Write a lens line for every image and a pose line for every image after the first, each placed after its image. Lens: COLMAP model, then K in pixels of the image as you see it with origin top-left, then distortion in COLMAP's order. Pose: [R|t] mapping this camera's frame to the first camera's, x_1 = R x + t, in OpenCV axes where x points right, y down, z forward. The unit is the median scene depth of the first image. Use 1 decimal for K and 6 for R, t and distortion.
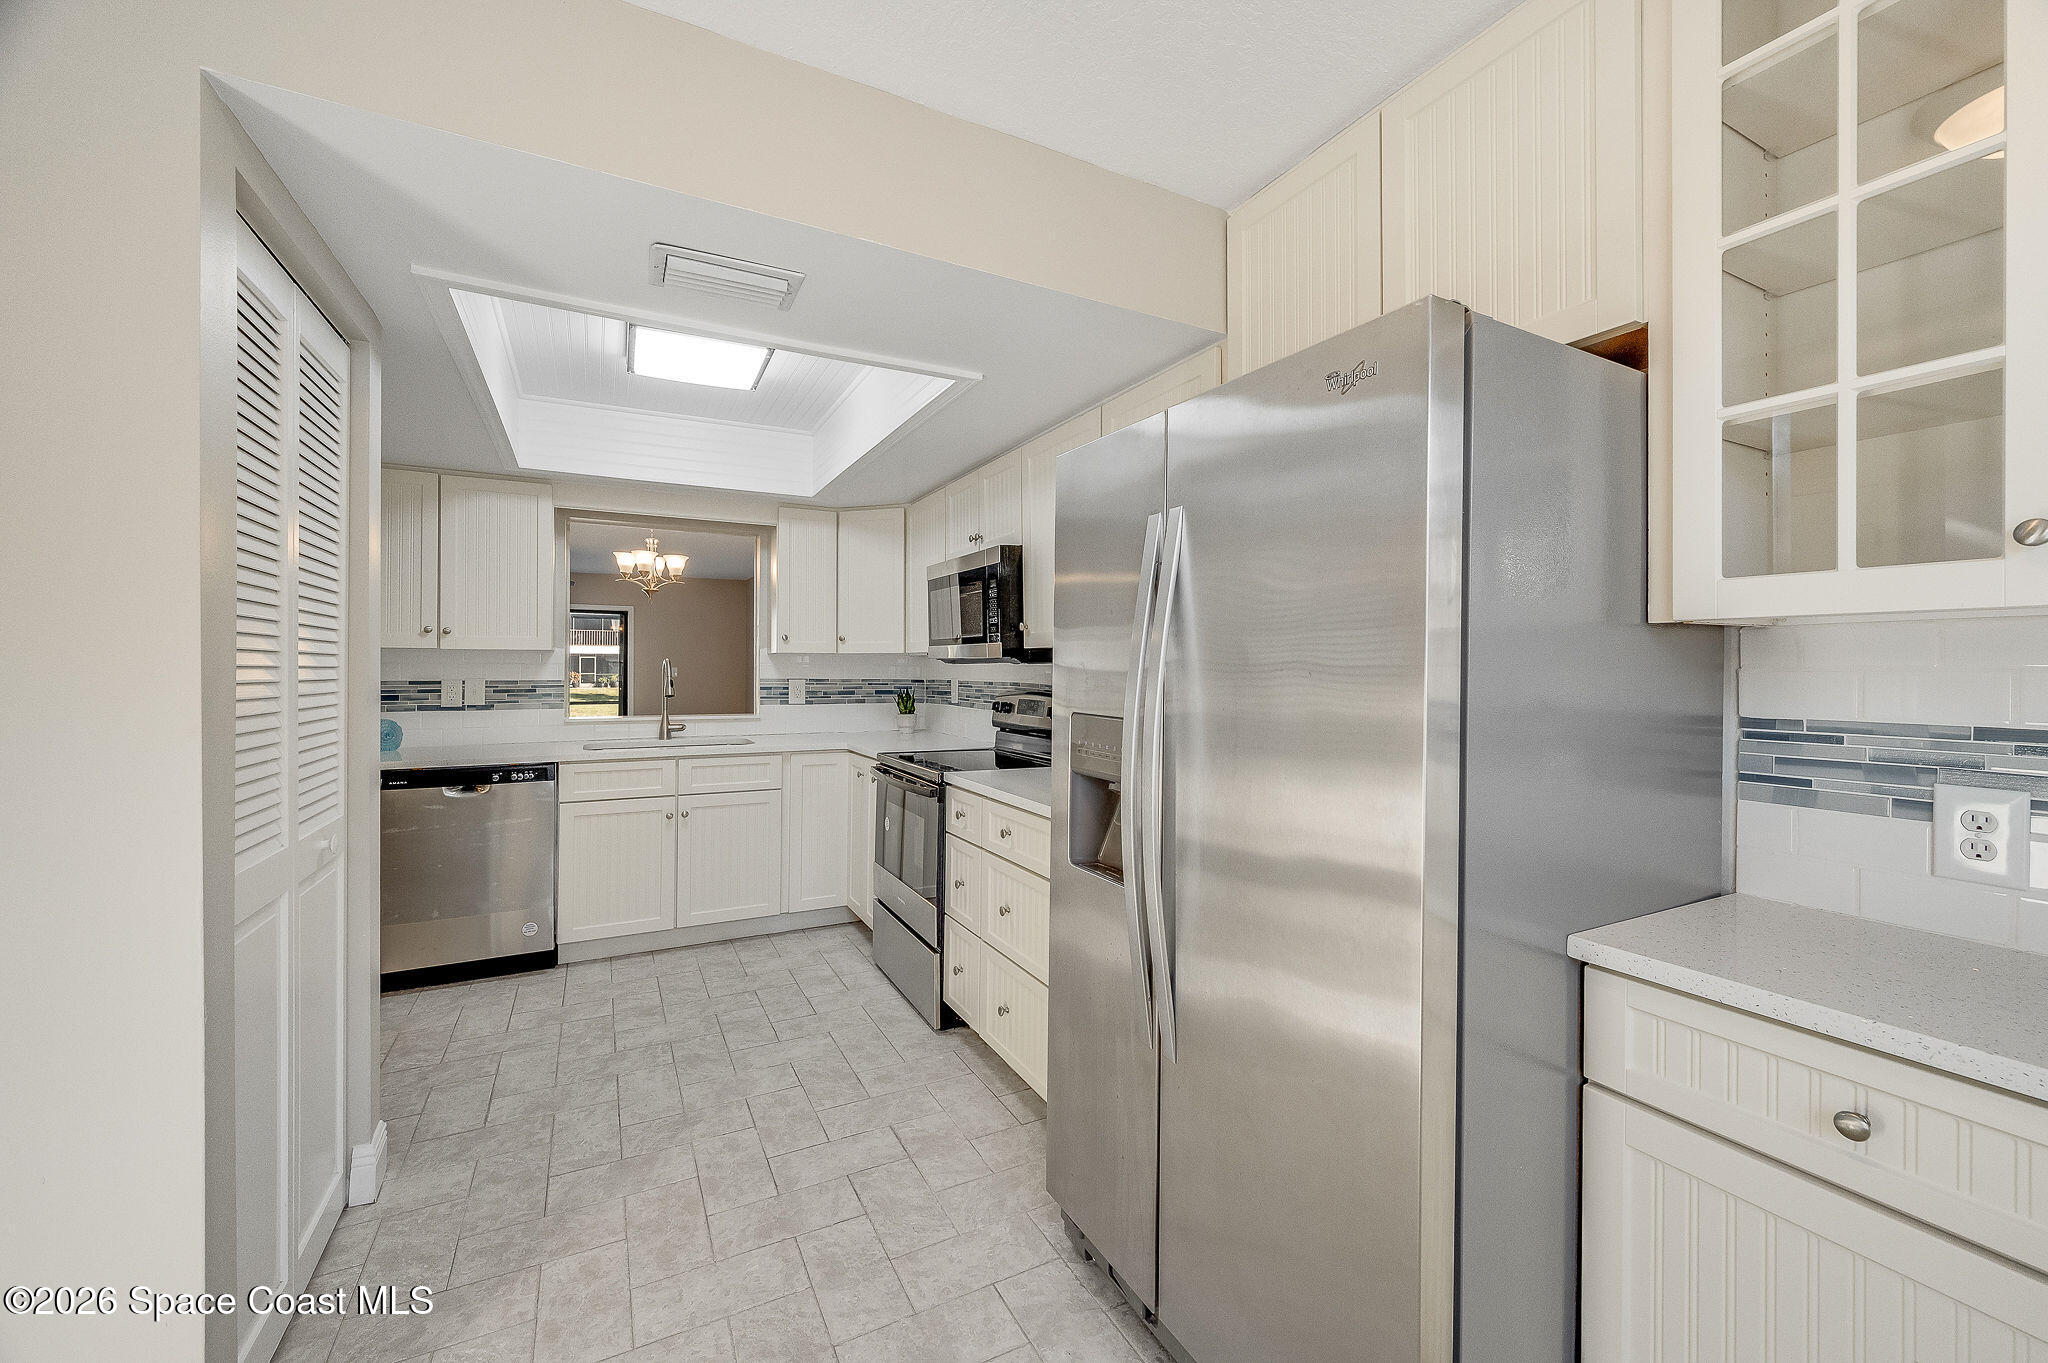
lens RADIAL K [[827.3, 0, 1036.7], [0, 827.3, 653.6], [0, 0, 1]] dist [0.000244, 0.000465]
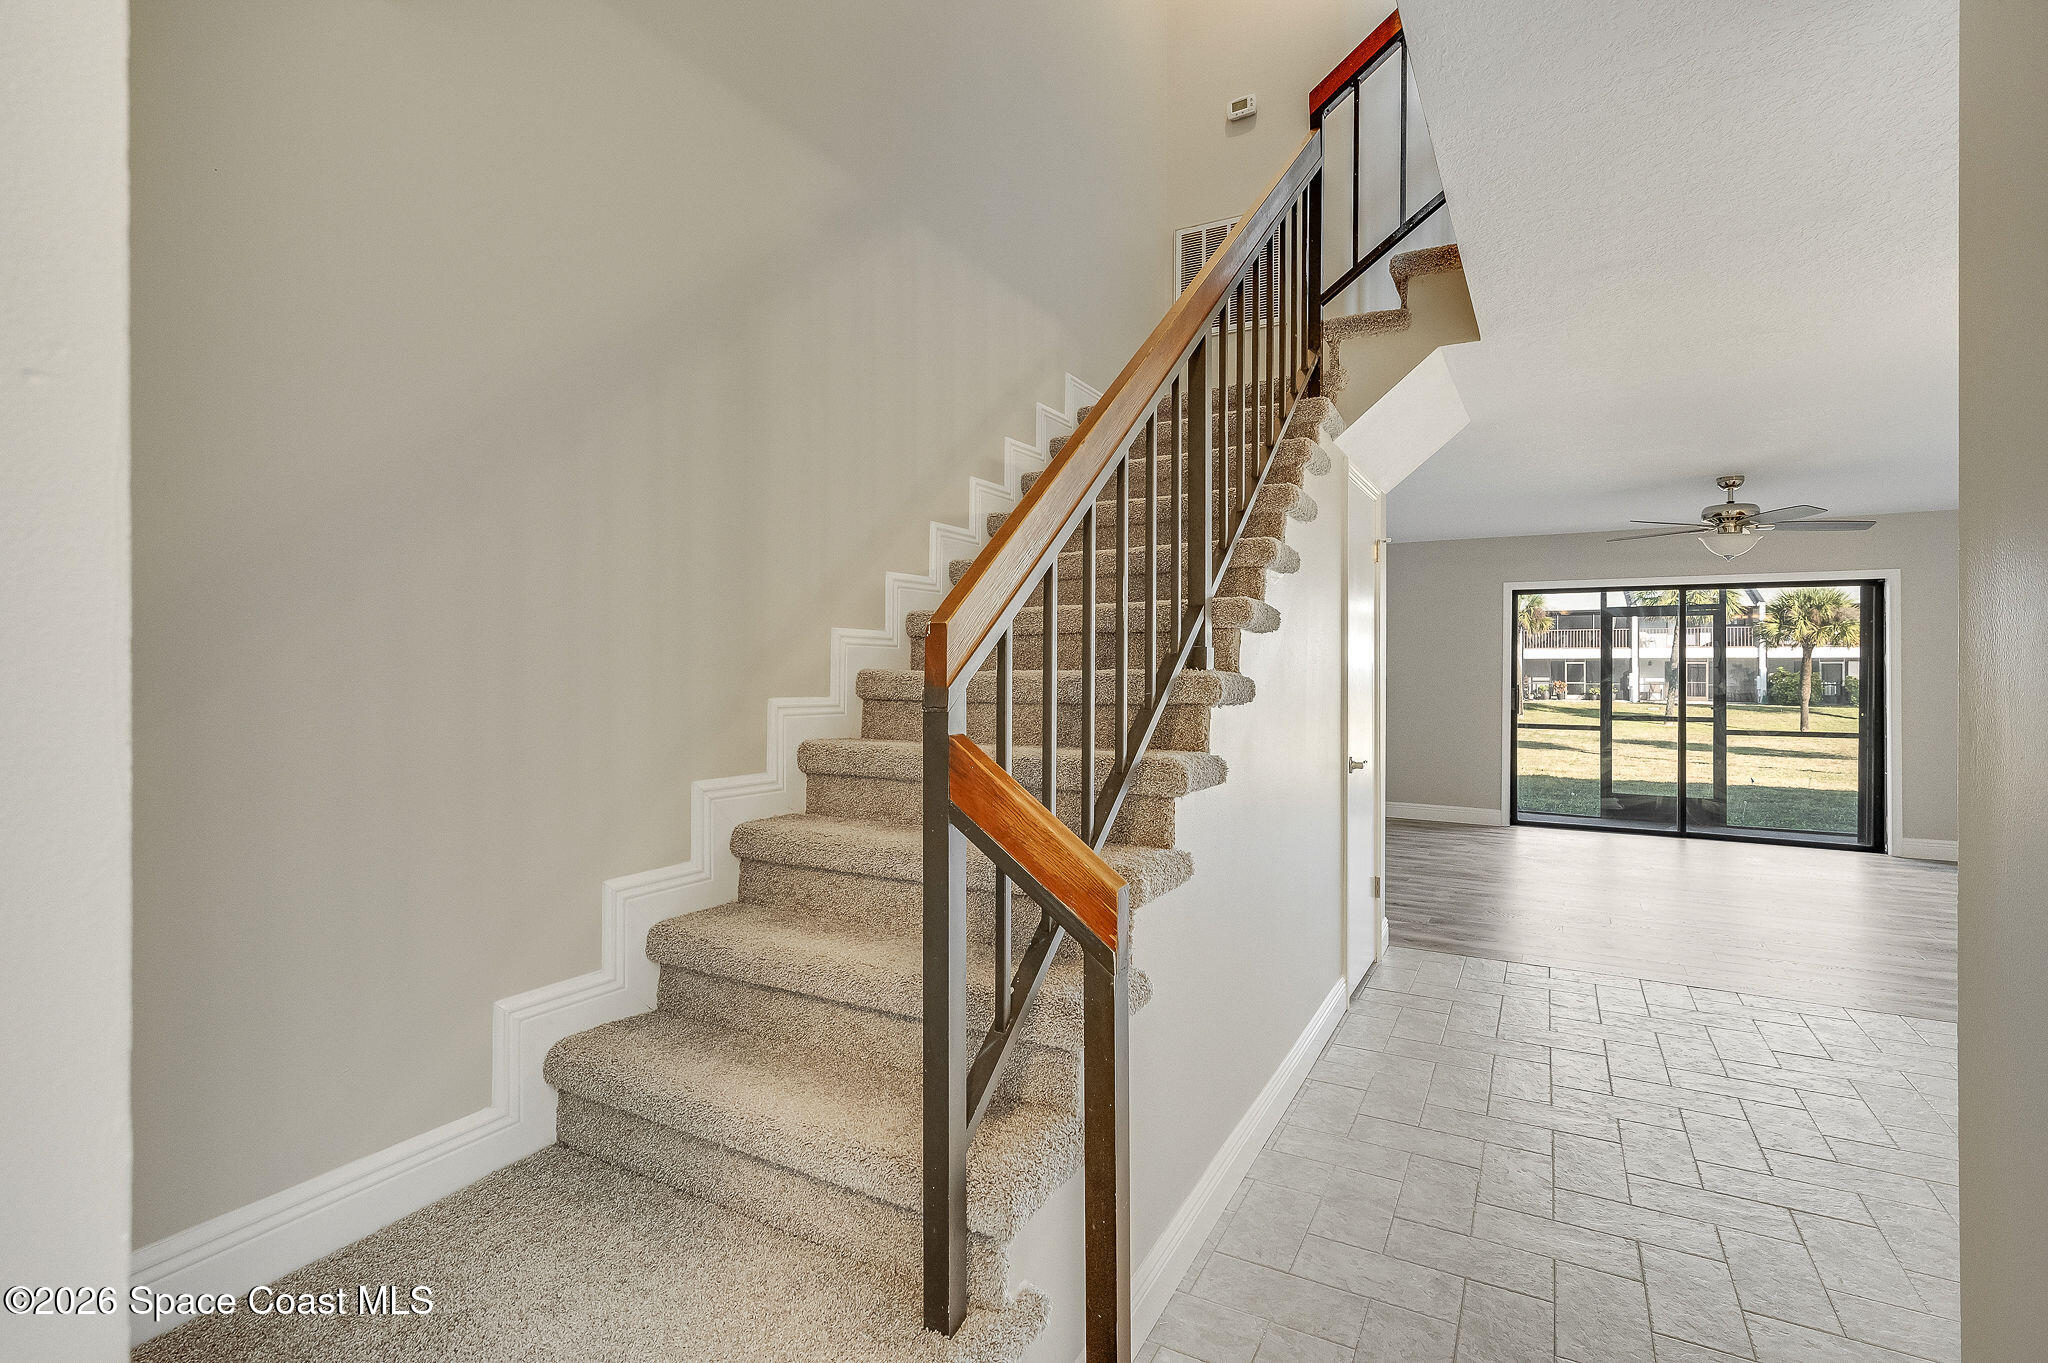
lens RADIAL K [[943.9, 0, 1027.3], [0, 943.9, 668.6], [0, 0, 1]] dist [0.012276, 0.000309]
pose [[0.552177, -0.002506, -0.833723, -0.697714], [0.011022, 0.999930, 0.004295, 0.002747], [0.833654, -0.011561, 0.552166, 0.375742]]
